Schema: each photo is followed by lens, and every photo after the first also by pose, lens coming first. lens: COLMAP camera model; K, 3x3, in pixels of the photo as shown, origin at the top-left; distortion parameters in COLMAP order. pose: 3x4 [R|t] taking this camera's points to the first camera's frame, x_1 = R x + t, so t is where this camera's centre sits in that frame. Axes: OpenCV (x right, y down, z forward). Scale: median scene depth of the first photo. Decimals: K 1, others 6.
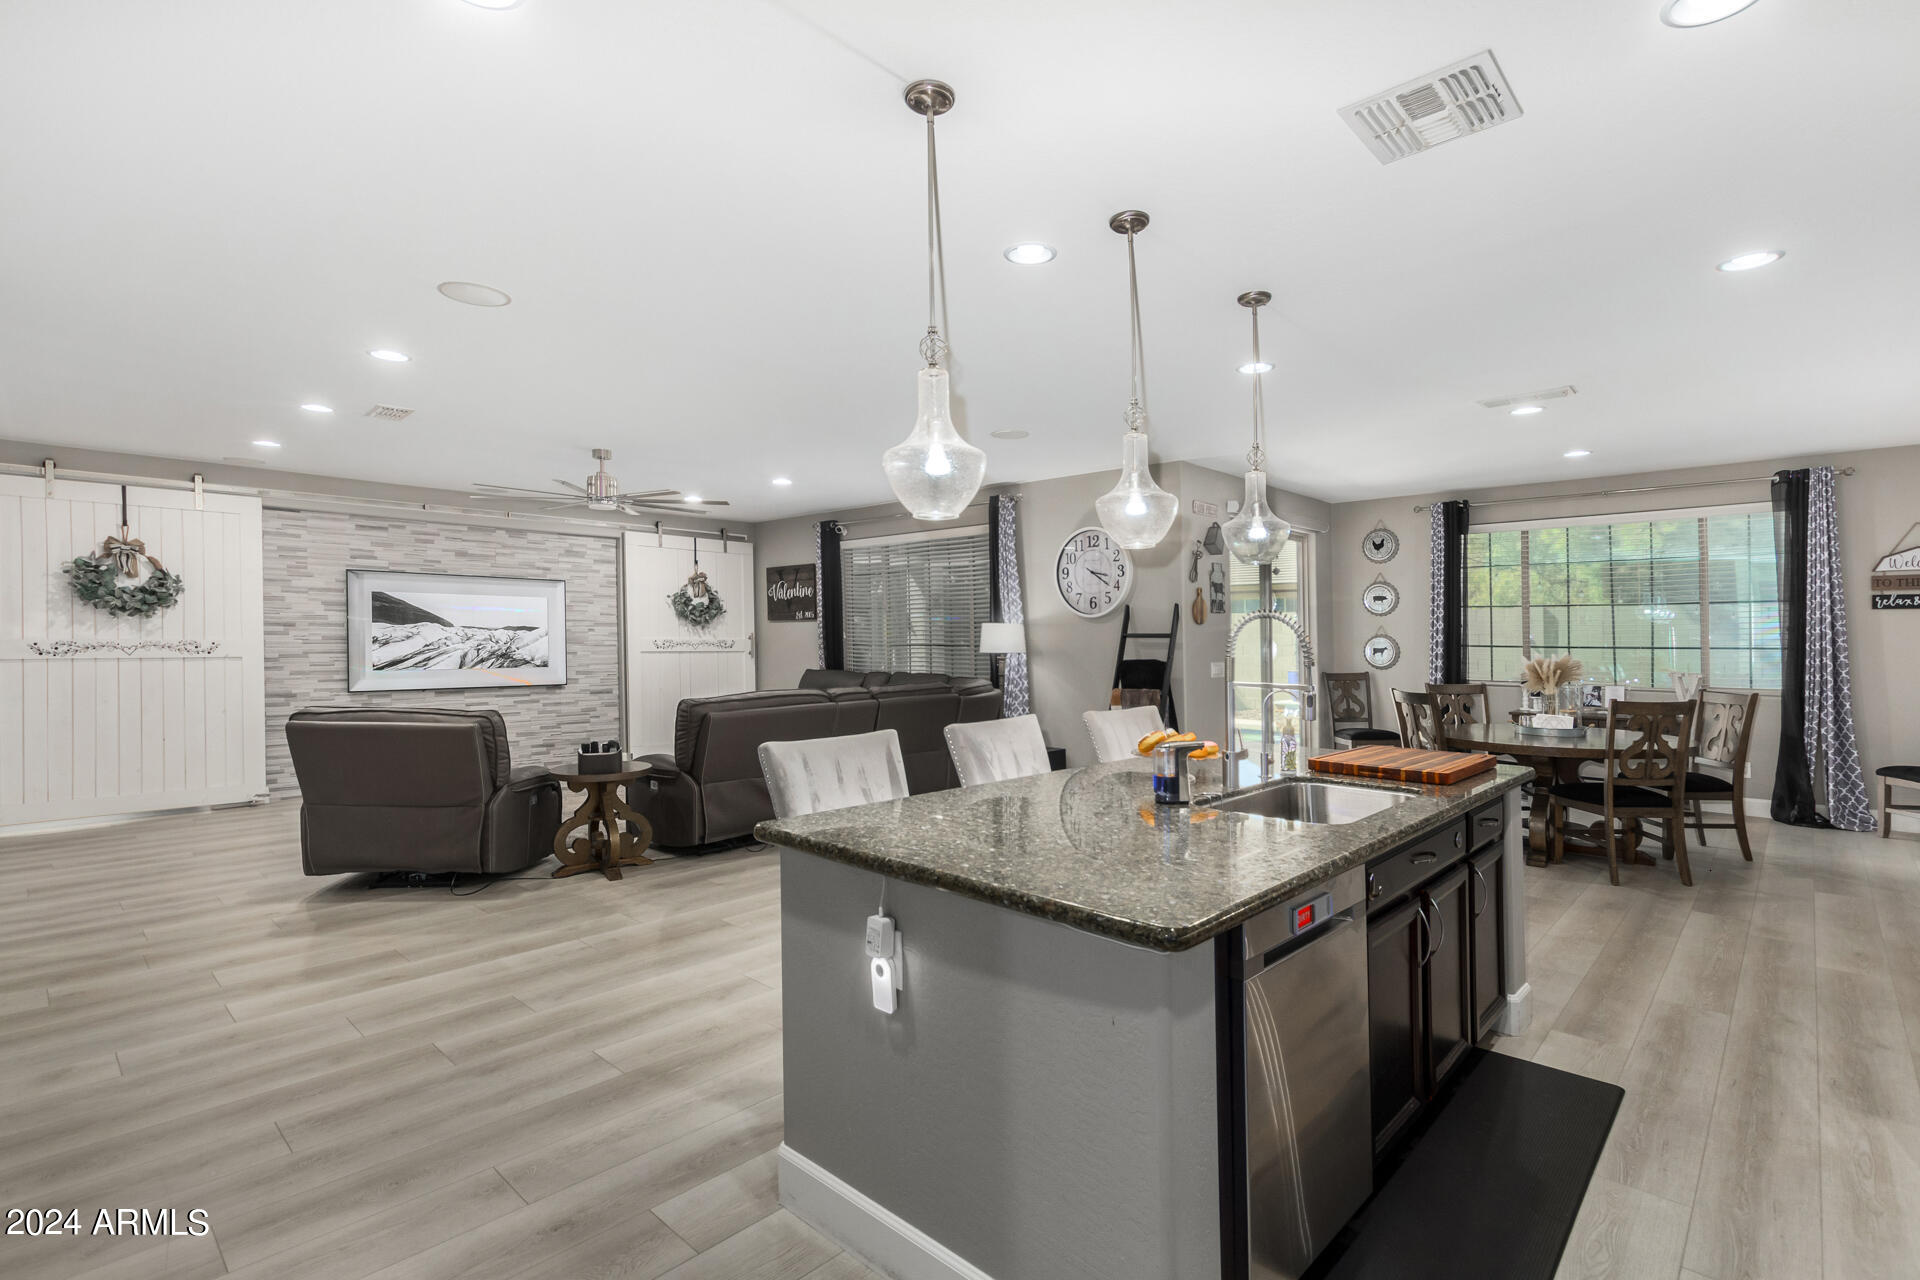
lens RADIAL K [[907.6, 0, 963.4], [0, 907.6, 646.0], [0, 0, 1]] dist [0.007630, -0.002291]
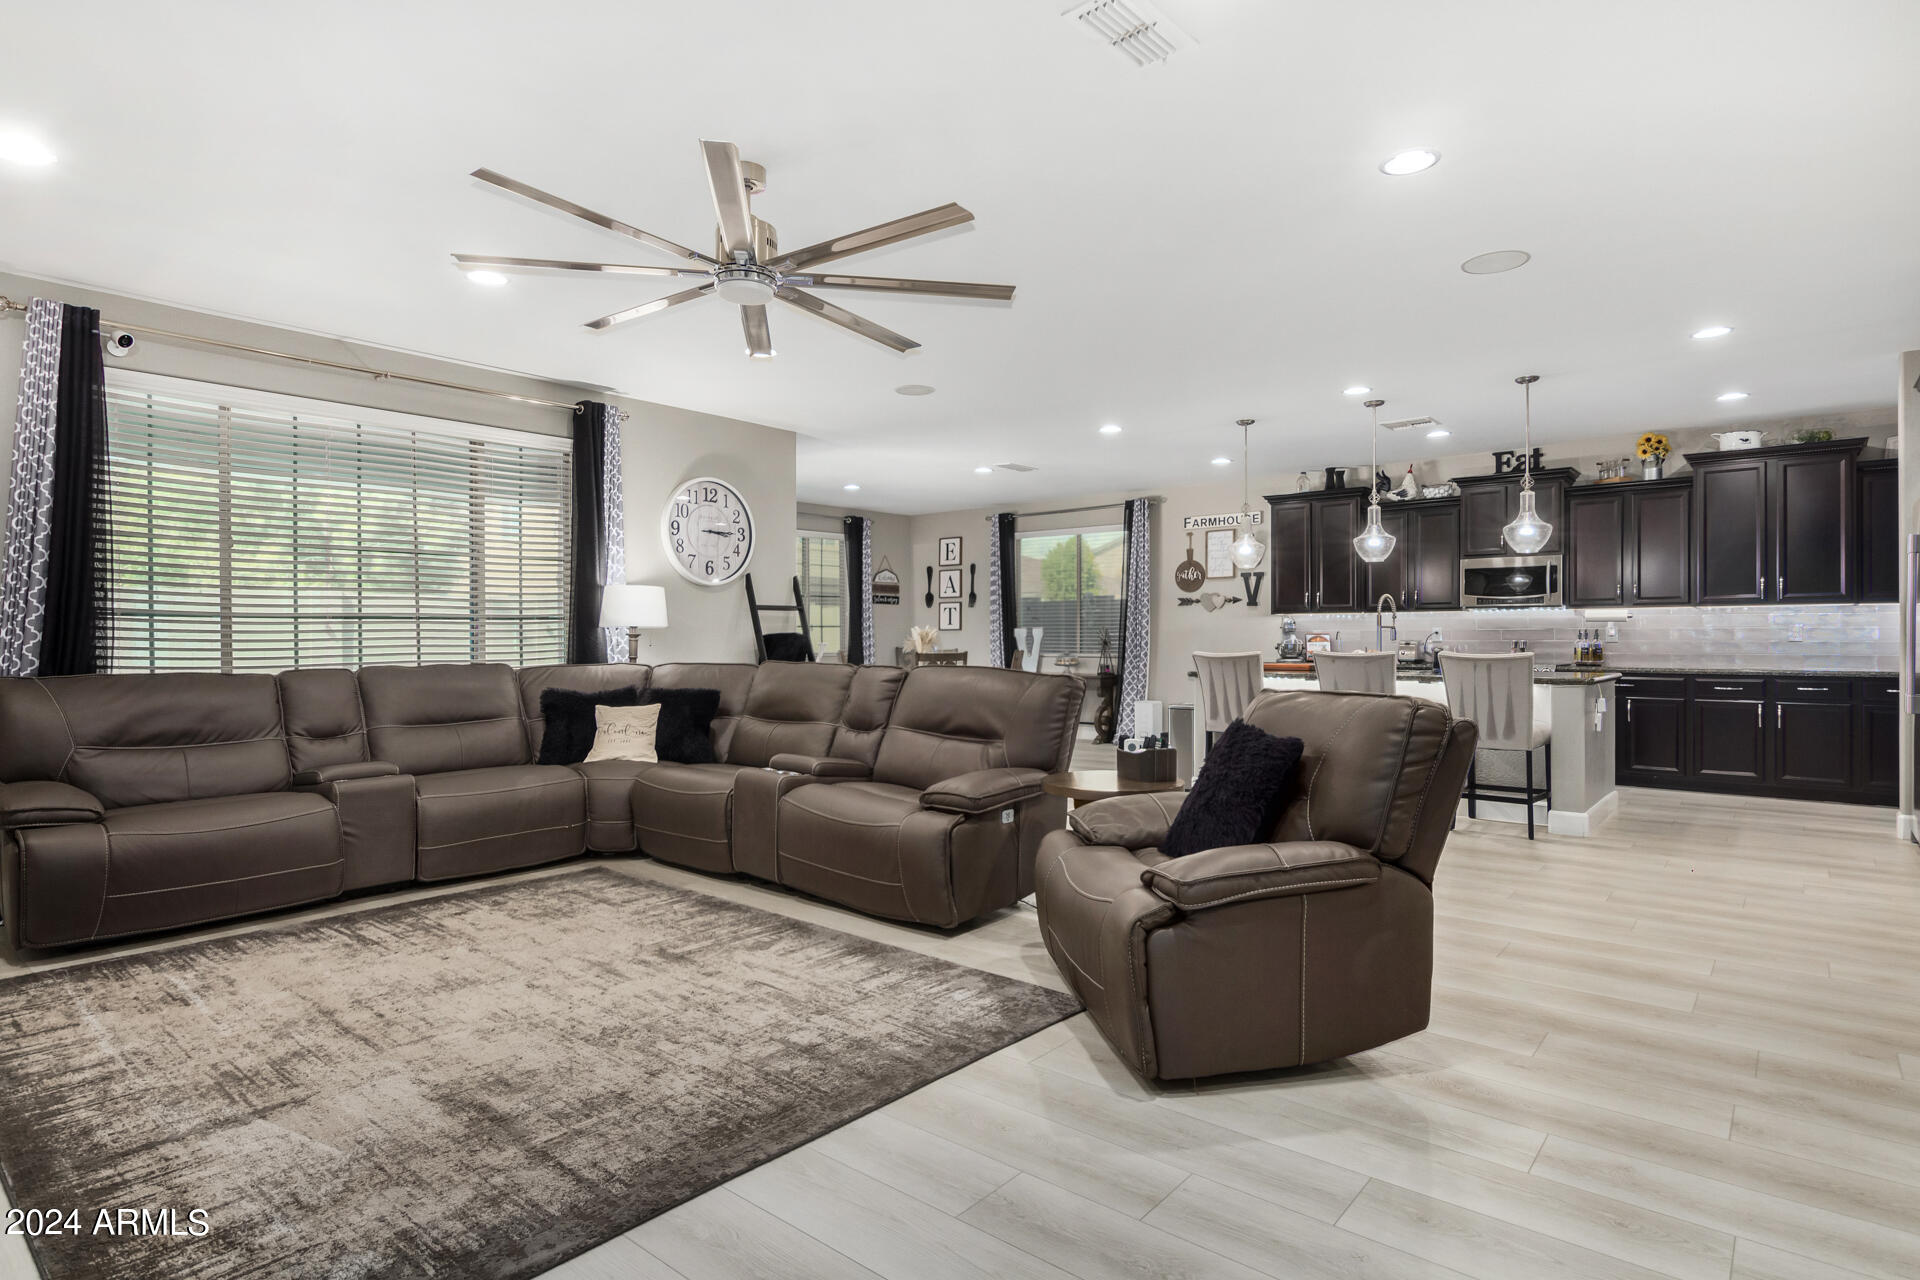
lens RADIAL K [[1009.9, 0, 964.6], [0, 1009.9, 638.8], [0, 0, 1]] dist [0.009642, -0.005652]
pose [[-0.059379, -0.005004, 0.998223, -0.776837], [0.012081, 0.999911, 0.005731, 0.015197], [-0.998162, 0.012400, -0.059313, 0.787176]]
